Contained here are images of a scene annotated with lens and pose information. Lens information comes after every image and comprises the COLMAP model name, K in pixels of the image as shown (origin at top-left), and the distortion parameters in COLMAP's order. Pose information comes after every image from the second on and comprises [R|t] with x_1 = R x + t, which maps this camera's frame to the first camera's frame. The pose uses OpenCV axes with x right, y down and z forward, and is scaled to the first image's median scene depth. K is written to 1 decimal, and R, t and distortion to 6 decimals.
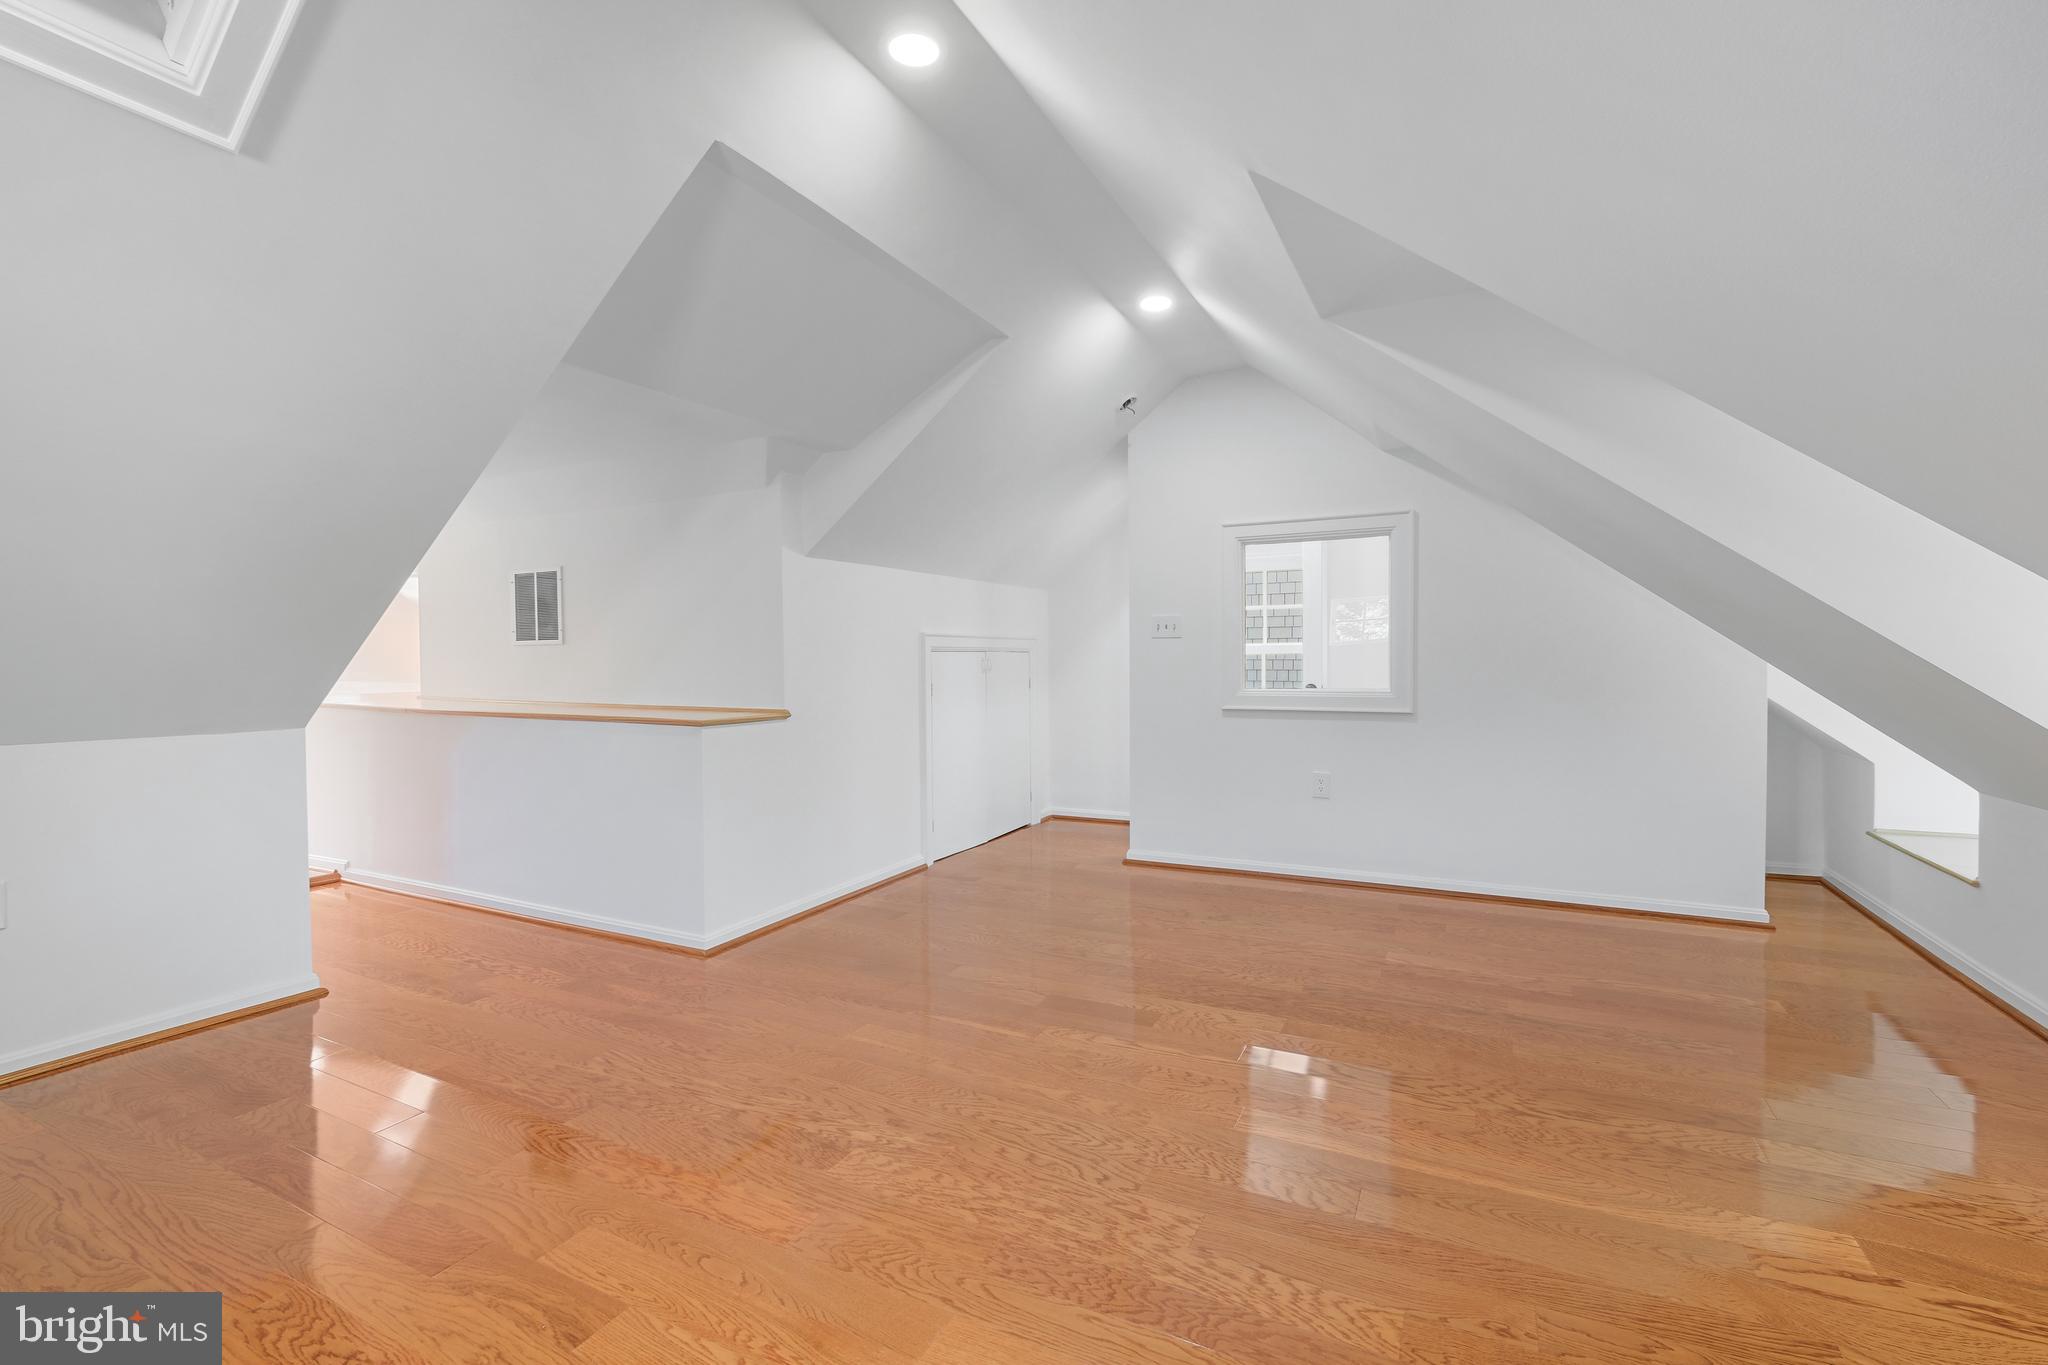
lens RADIAL K [[892.2, 0, 1021.1], [0, 892.2, 685.8], [0, 0, 1]] dist [-0.000786, -0.000360]
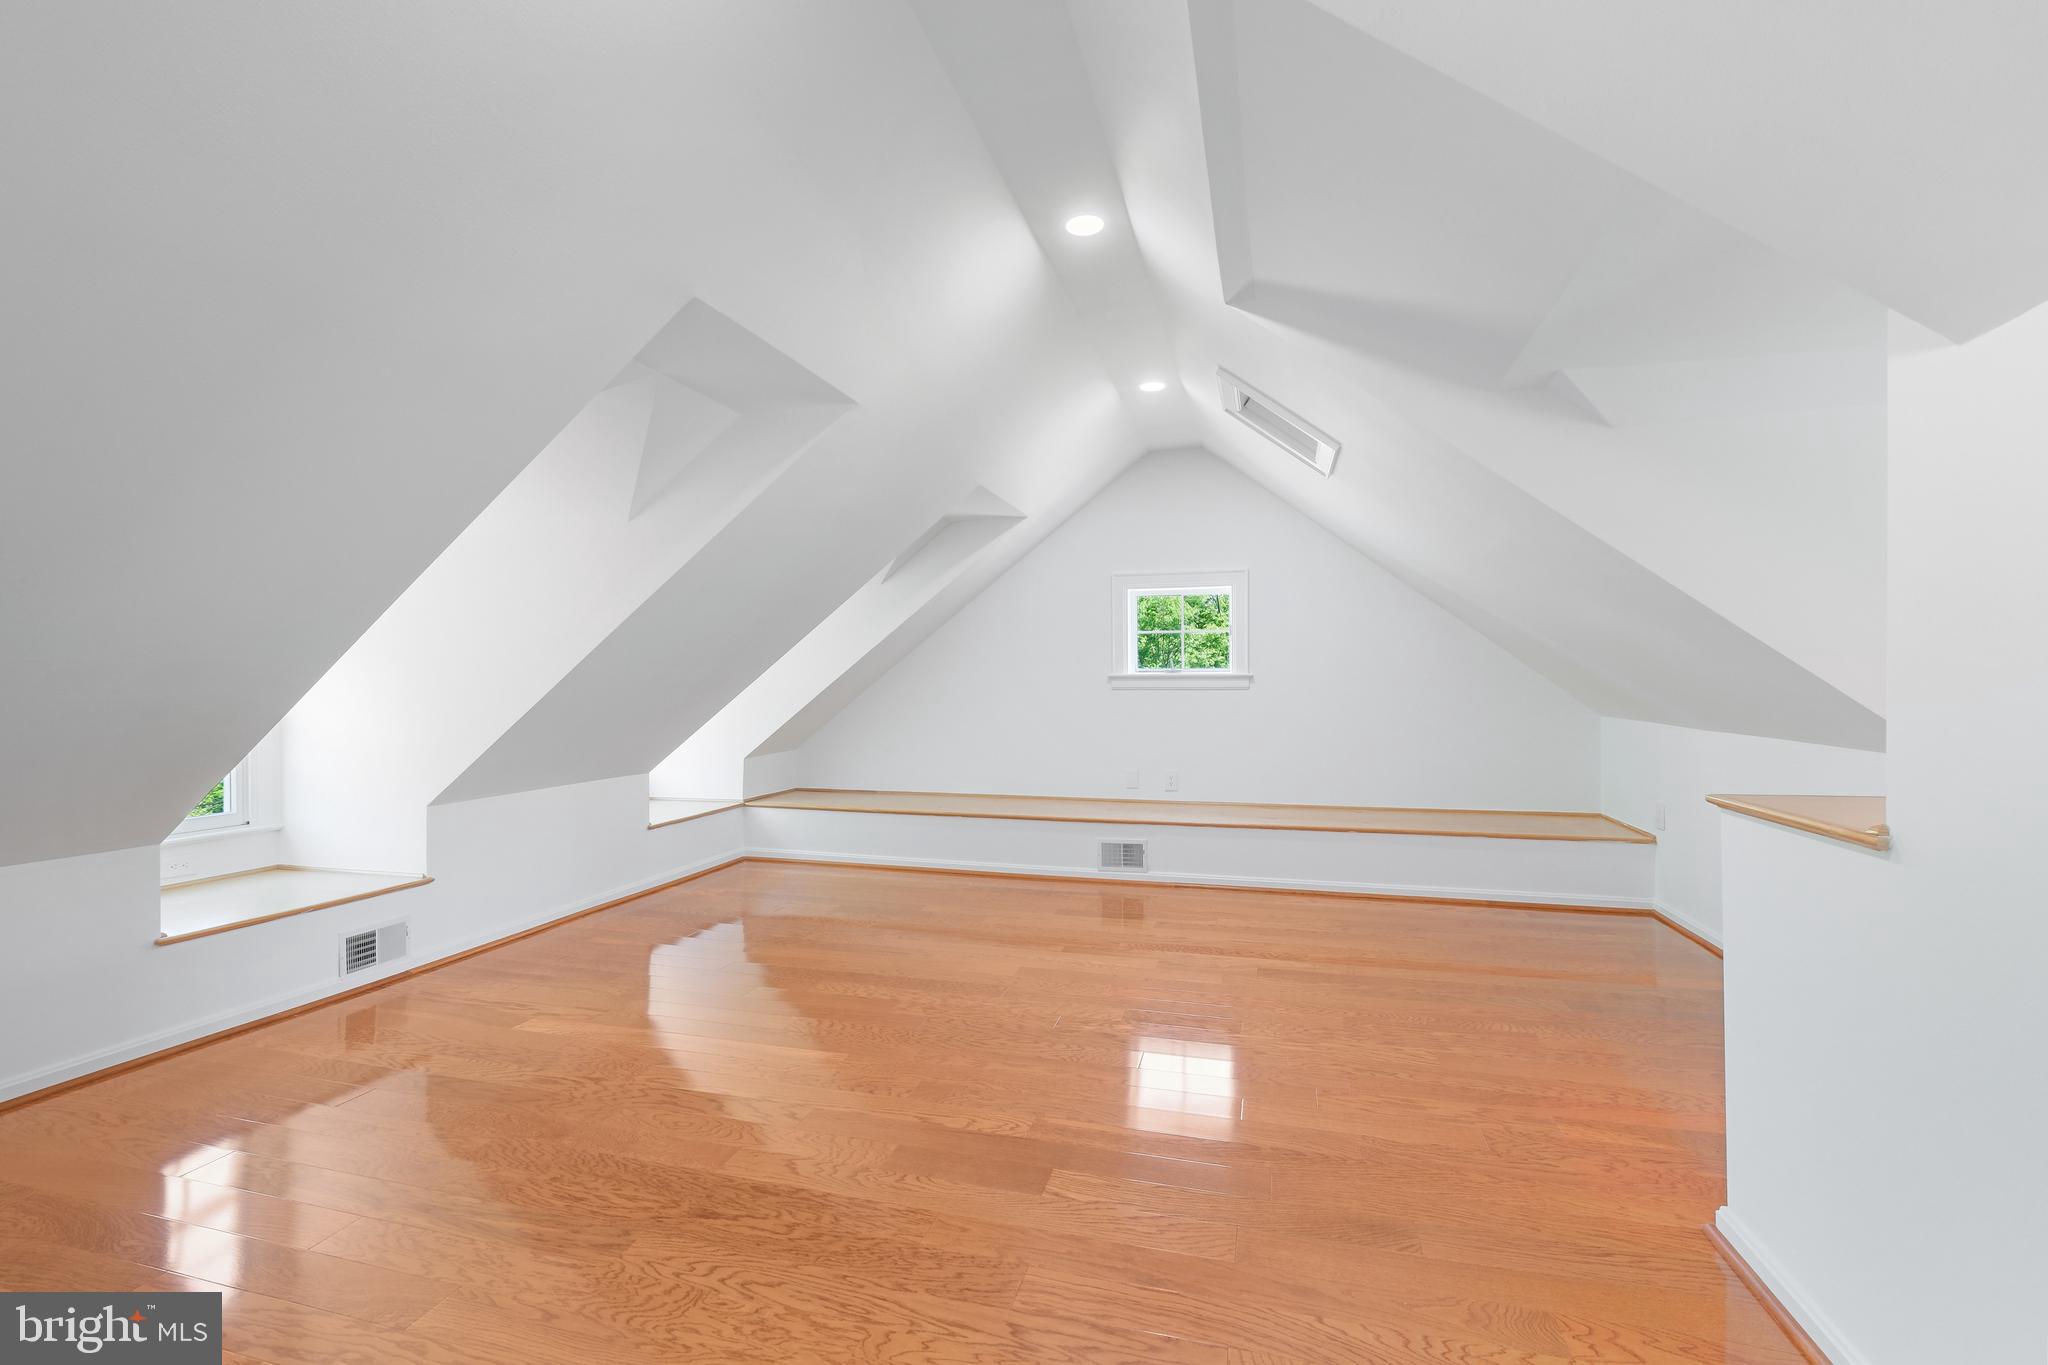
lens RADIAL K [[892.2, 0, 1021.1], [0, 892.2, 685.8], [0, 0, 1]] dist [-0.000786, -0.000360]
pose [[-0.980241, 0.013330, -0.197358, 0.234432], [0.006633, 0.999381, 0.034557, -0.070779], [0.197696, 0.032565, -0.979722, 2.201225]]
